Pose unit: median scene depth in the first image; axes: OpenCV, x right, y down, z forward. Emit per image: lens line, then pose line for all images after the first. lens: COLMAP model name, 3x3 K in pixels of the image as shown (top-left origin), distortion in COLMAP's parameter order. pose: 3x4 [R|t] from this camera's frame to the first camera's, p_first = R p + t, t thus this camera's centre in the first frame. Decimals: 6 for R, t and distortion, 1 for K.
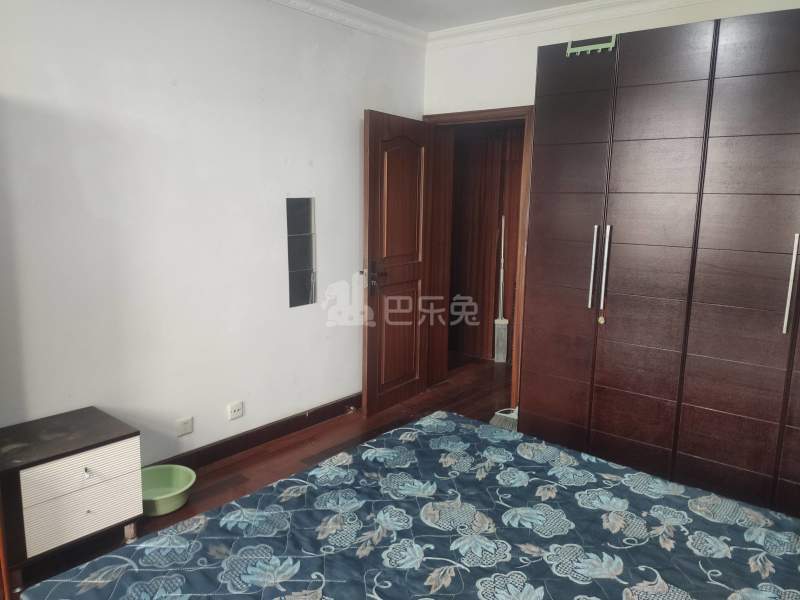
lens RADIAL K [[604.3, 0, 400.0], [0, 604.3, 300.0], [0, 0, 1]] dist [0.084017, -0.112910]
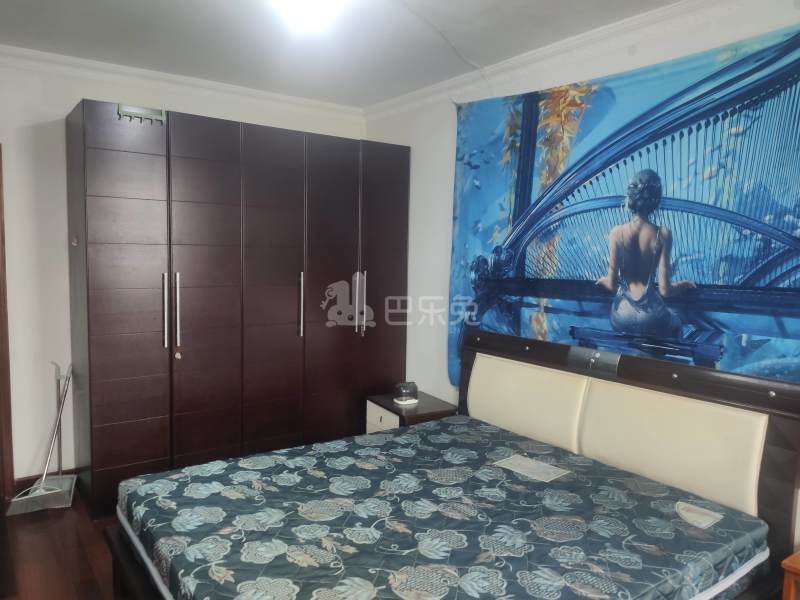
lens RADIAL K [[604.3, 0, 400.0], [0, 604.3, 300.0], [0, 0, 1]] dist [0.084017, -0.112910]
pose [[0.249012, -0.095097, 0.963820, -0.967674], [0.150627, 0.986861, 0.058454, -0.109407], [-0.956716, 0.130621, 0.260064, 0.441932]]
